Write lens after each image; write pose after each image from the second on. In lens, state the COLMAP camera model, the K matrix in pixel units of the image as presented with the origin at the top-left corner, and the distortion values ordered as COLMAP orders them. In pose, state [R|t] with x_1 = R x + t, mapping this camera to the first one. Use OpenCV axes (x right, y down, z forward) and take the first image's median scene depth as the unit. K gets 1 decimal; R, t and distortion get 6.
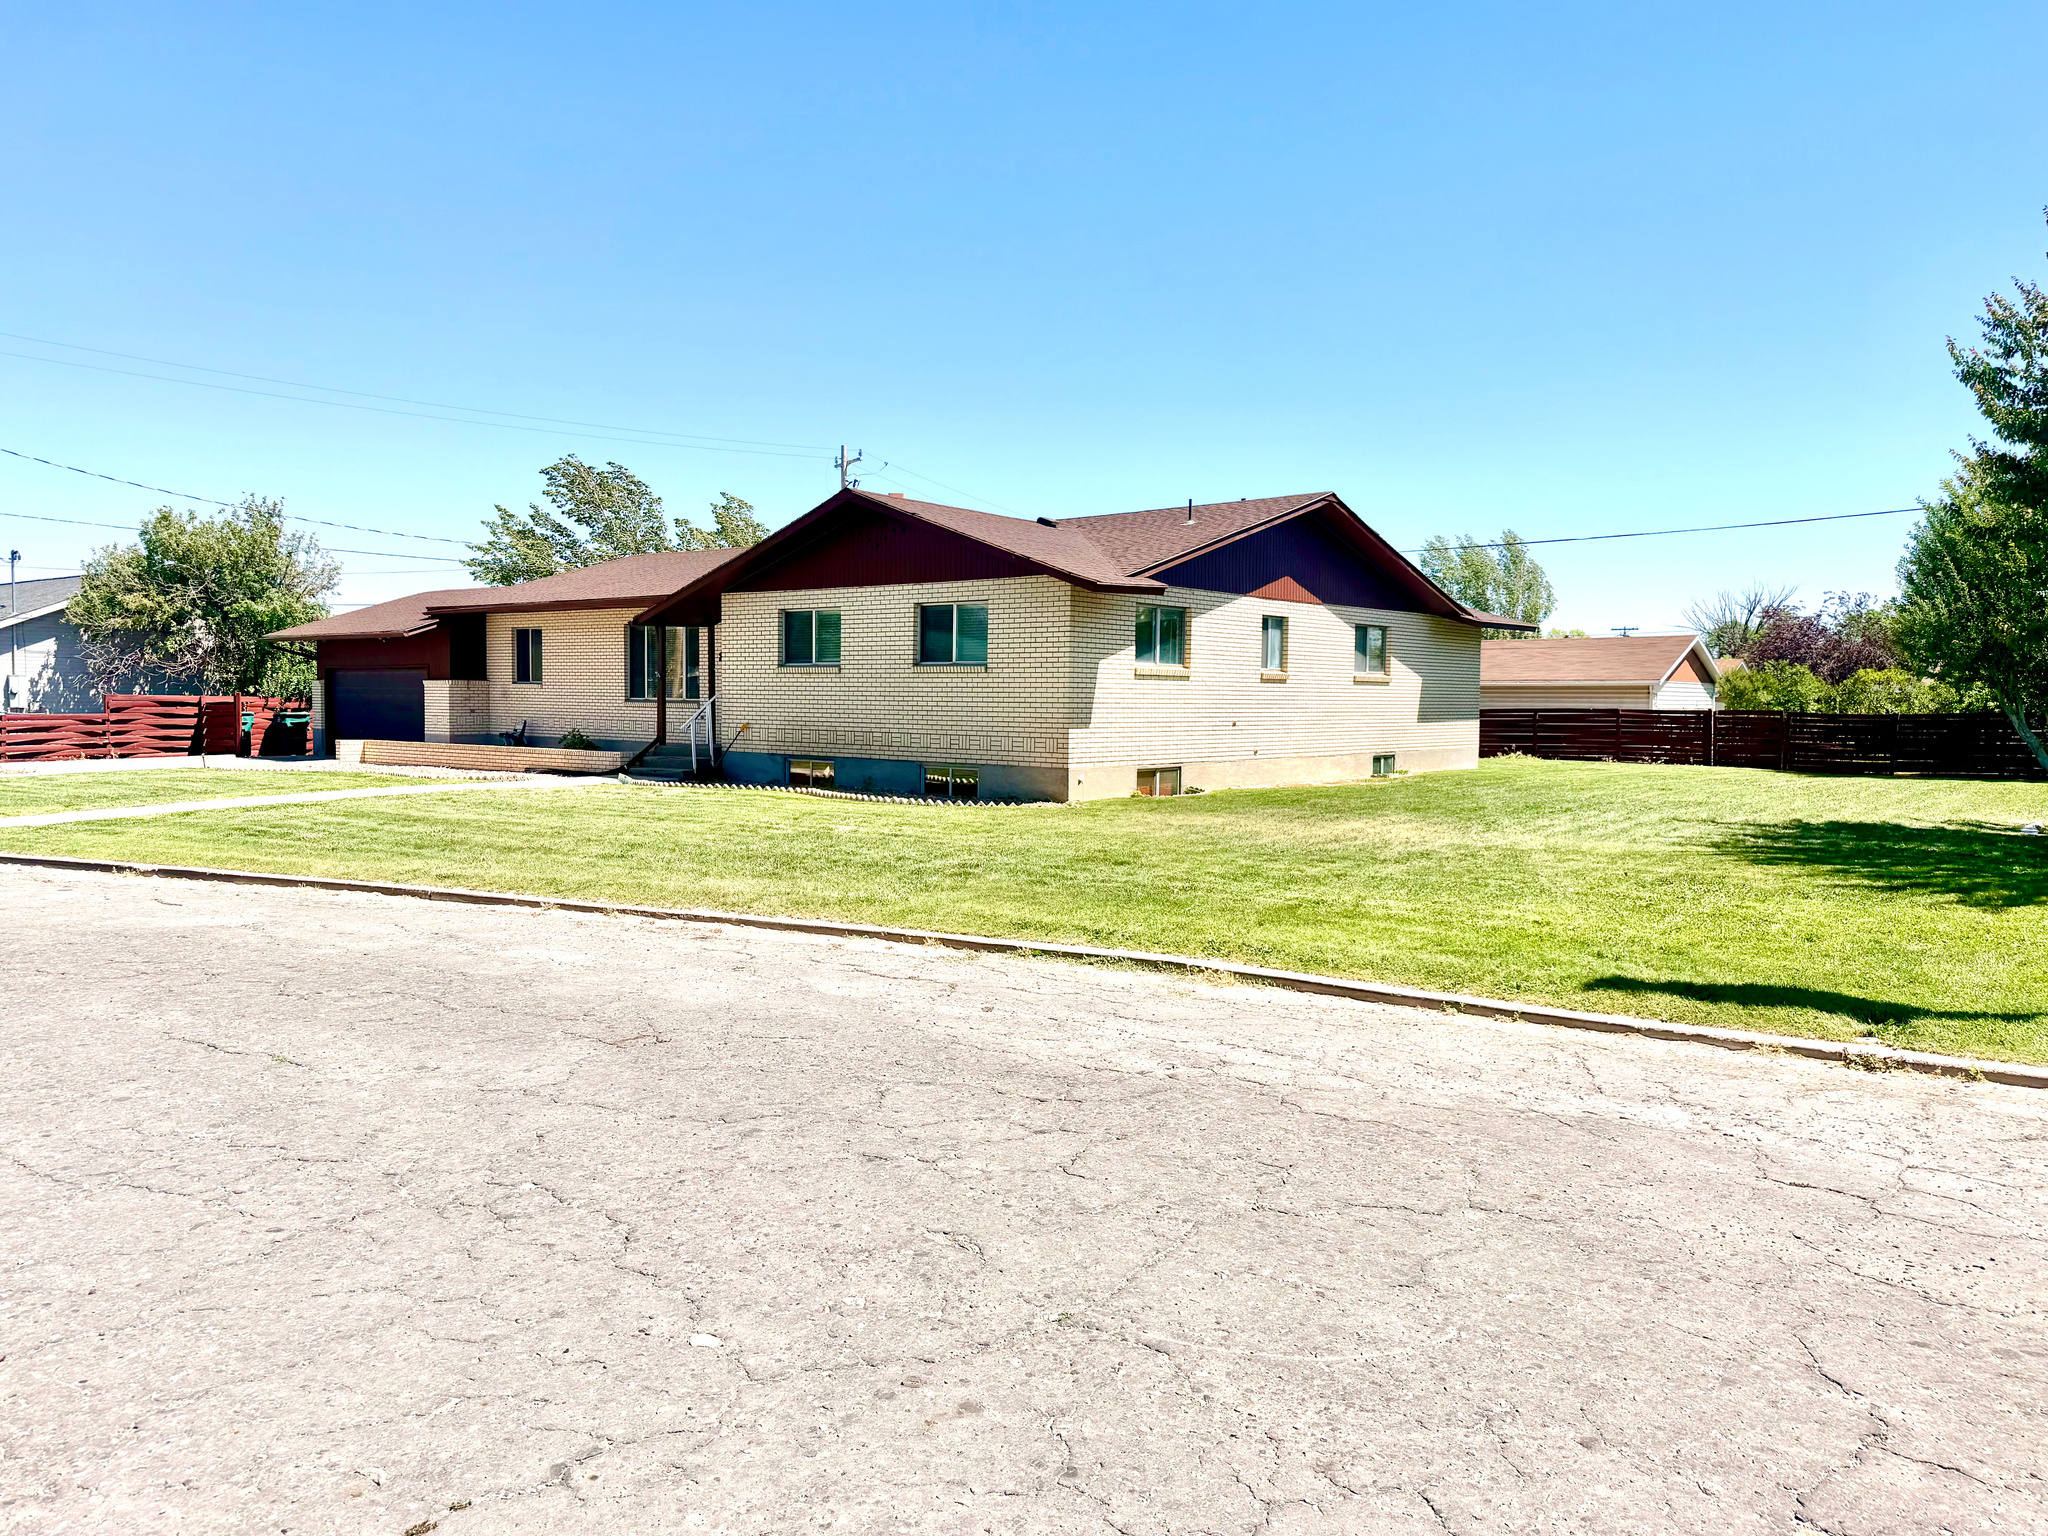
lens RADIAL K [[1462.1, 0, 1067.5], [0, 1462.1, 774.0], [0, 0, 1]] dist [0.003360, -0.001109]
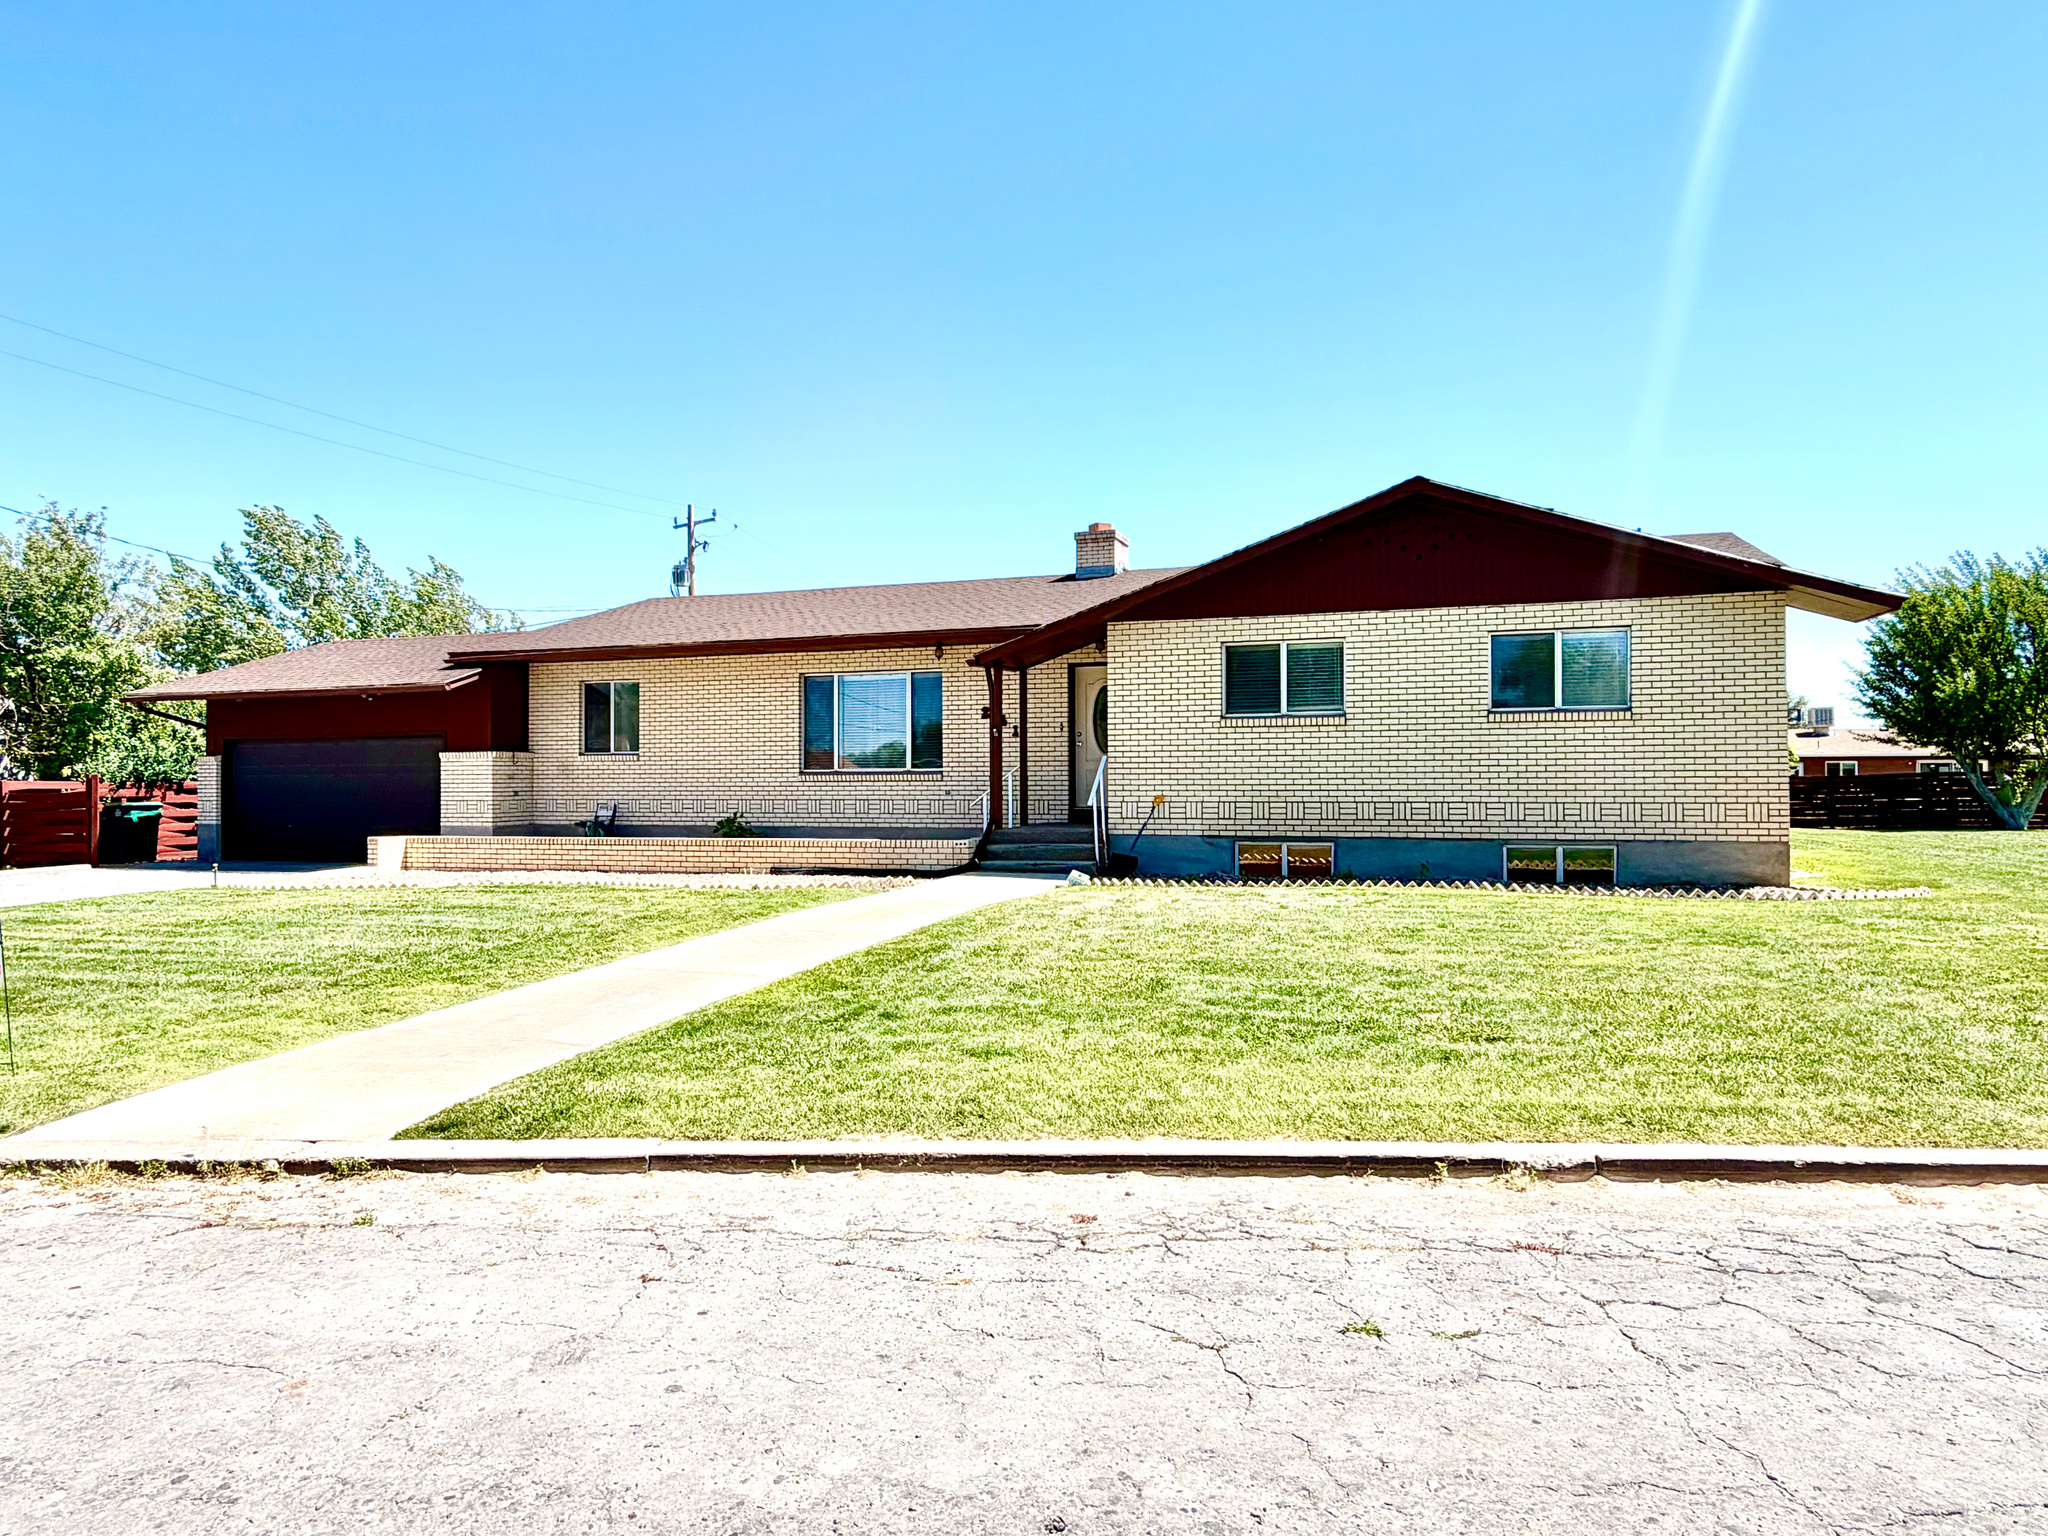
lens RADIAL K [[1278.1, 0, 1024.0], [0, 1278.1, 768.0], [0, 0, 1]] dist [0.006929, 0.002704]
pose [[0.946956, -0.014408, 0.321040, -0.494663], [0.033391, 0.997999, -0.053701, -0.016515], [-0.319624, 0.061572, 0.945542, 0.407798]]
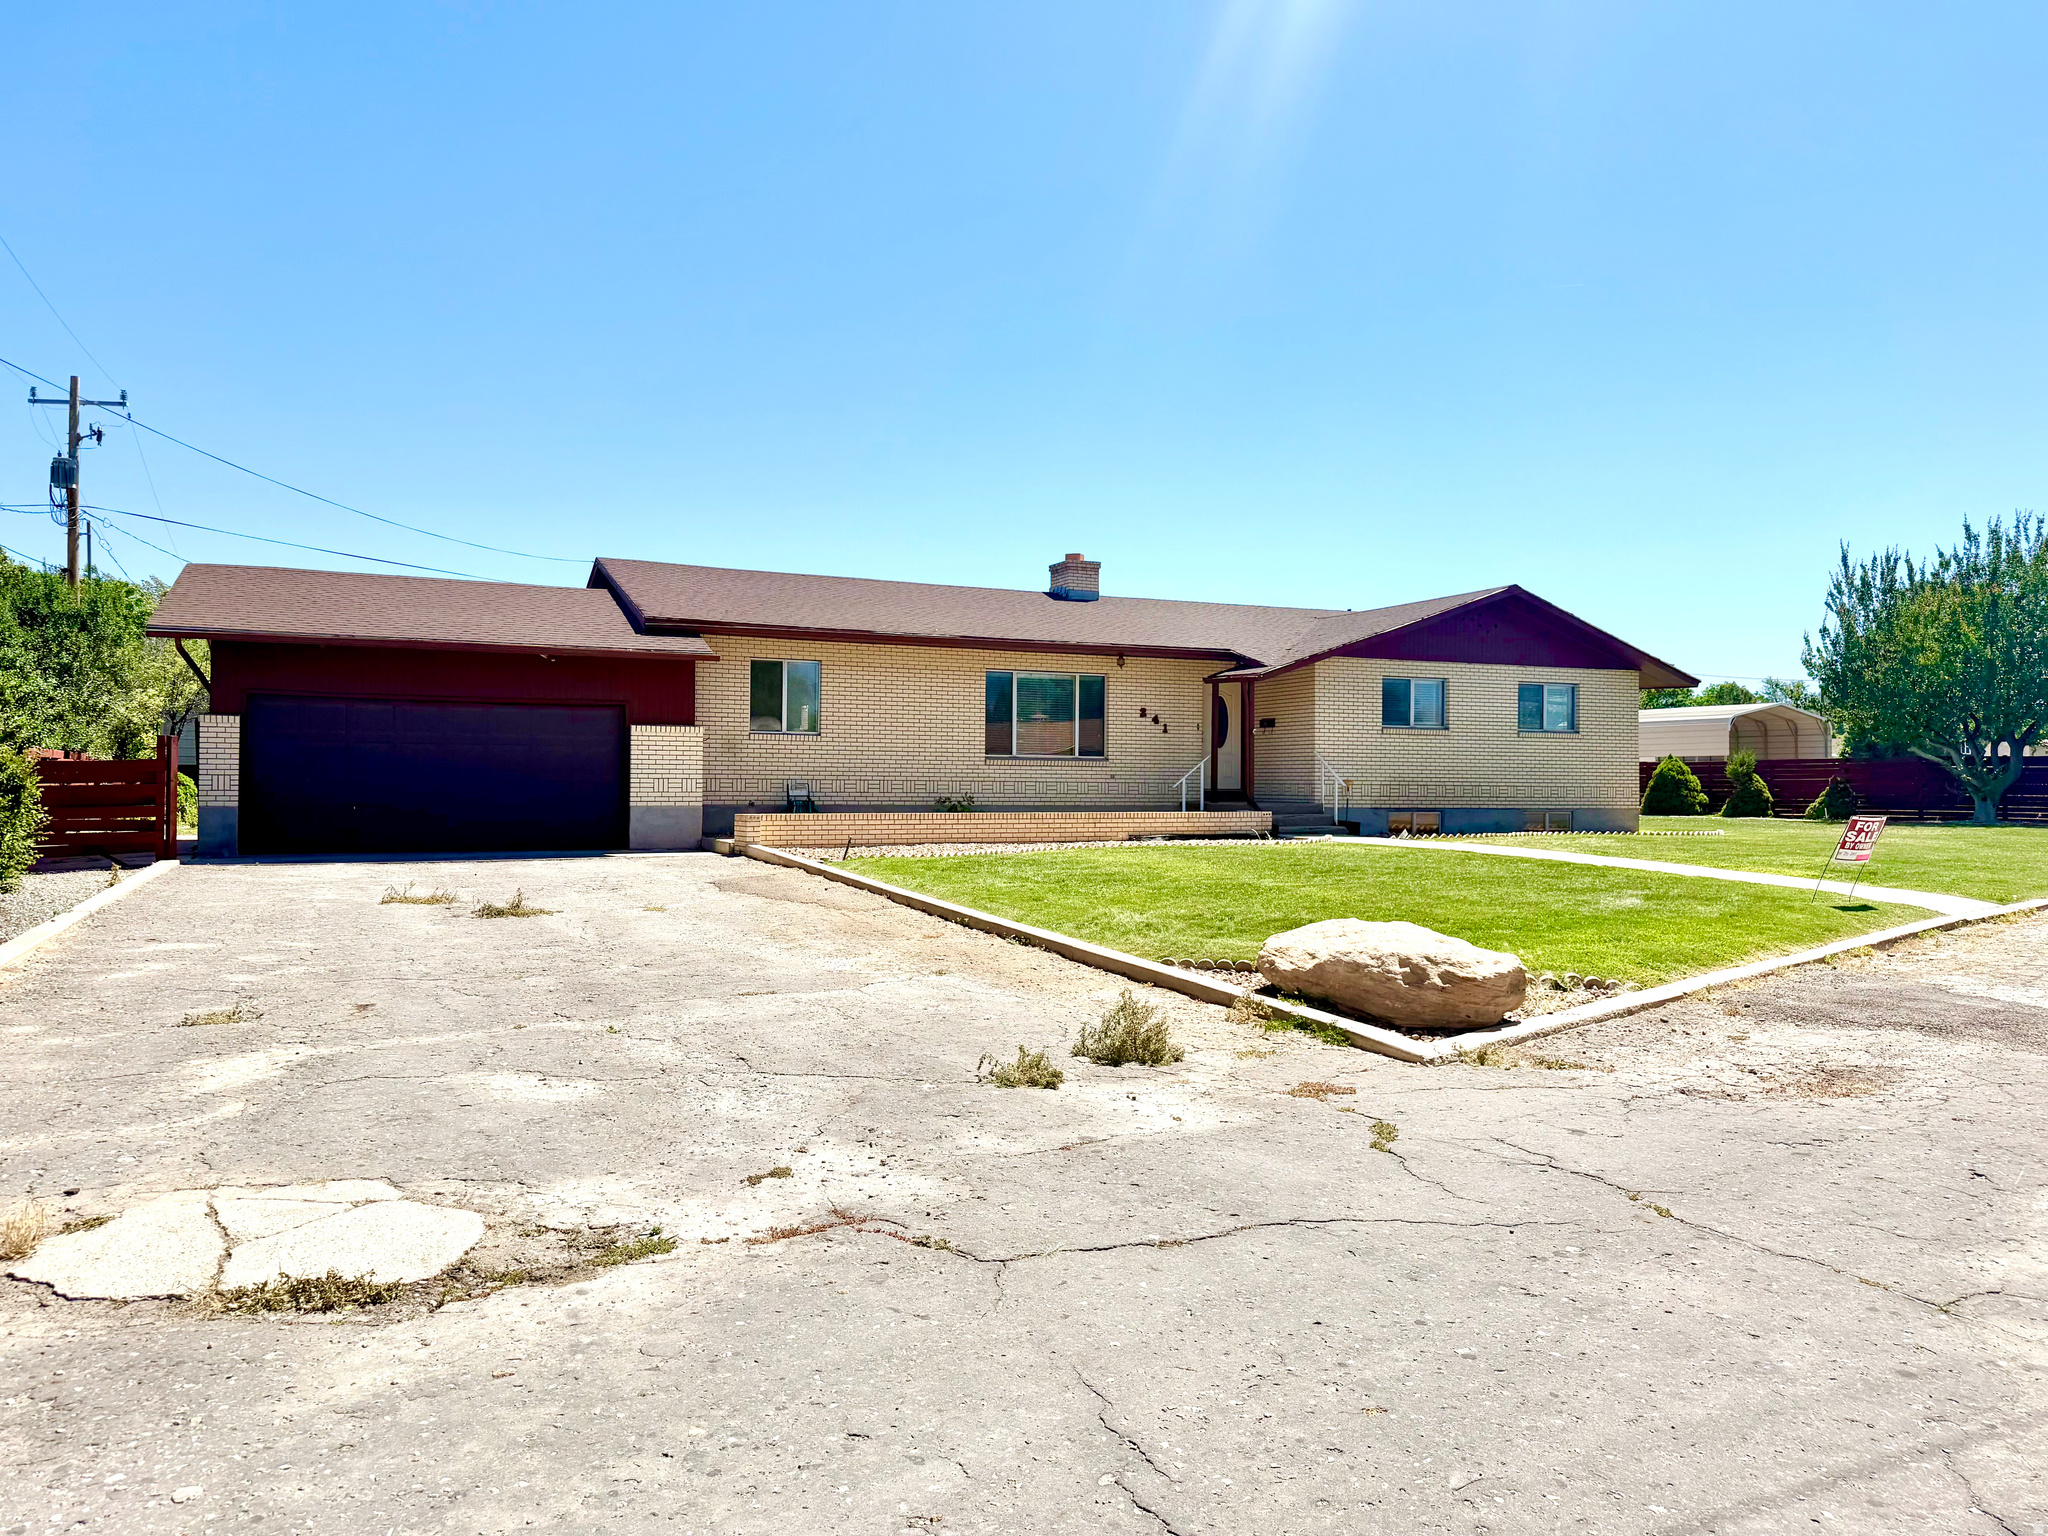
lens RADIAL K [[1415.6, 0, 1024.0], [0, 1415.6, 768.0], [0, 0, 1]] dist [0.088873, 0.000186]
pose [[0.469683, 0.001314, 0.882834, -1.243035], [0.042215, 0.998822, -0.023945, -0.028855], [-0.881825, 0.048516, 0.469074, 0.724462]]
